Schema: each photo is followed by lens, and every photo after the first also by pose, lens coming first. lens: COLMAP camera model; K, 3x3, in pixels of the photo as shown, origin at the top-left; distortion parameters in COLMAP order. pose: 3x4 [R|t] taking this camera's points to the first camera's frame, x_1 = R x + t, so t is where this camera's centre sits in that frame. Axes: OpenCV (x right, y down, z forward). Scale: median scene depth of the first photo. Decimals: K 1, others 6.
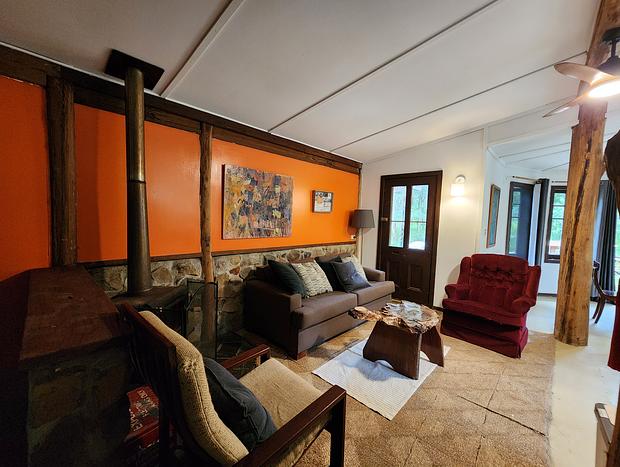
lens RADIAL K [[257.3, 0, 307.0], [0, 257.3, 232.4], [0, 0, 1]] dist [-0.001176, -0.000024]
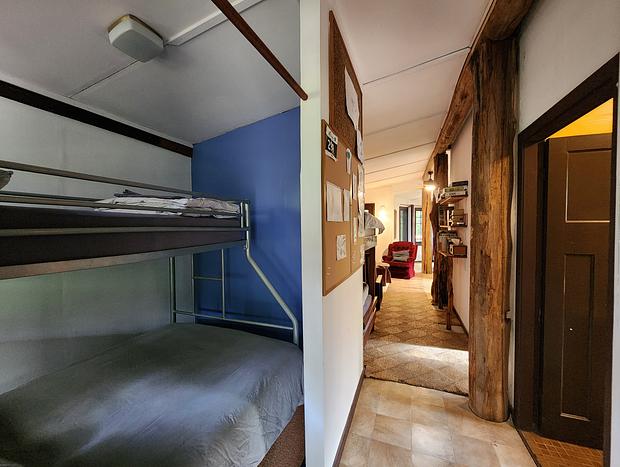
lens RADIAL K [[257.3, 0, 306.1], [0, 257.3, 229.9], [0, 0, 1]] dist [-0.001176, -0.000024]
pose [[0.931336, -0.047137, 0.361099, -0.858220], [0.062816, 0.997518, -0.031799, 0.003195], [-0.358704, 0.052298, 0.931985, -0.830155]]
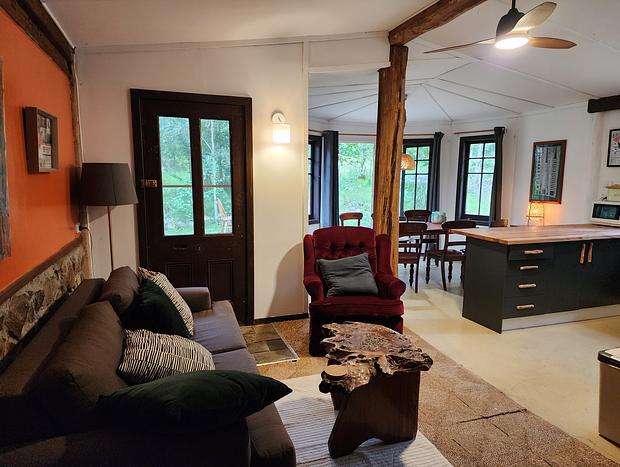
lens RADIAL K [[412.6, 0, 310.1], [0, 412.6, 236.1], [0, 0, 1]] dist [0.039394, 0.000559]
pose [[0.465636, -0.152533, 0.871732, -0.341547], [0.066464, 0.988280, 0.137424, -0.052801], [-0.882477, -0.006051, 0.470316, 0.480886]]
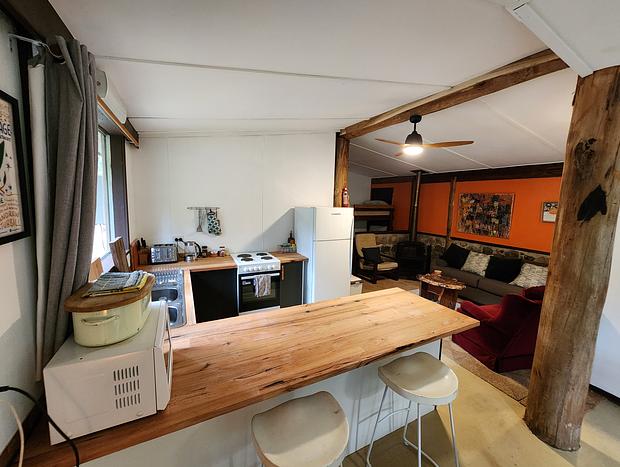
lens RADIAL K [[257.3, 0, 311.3], [0, 257.3, 231.3], [0, 0, 1]] dist [-0.001176, -0.000024]
pose [[-0.341581, 0.070803, -0.937182, 1.600355], [-0.107259, 0.987707, 0.113714, -0.066584], [0.933712, 0.139364, -0.329788, 0.508632]]
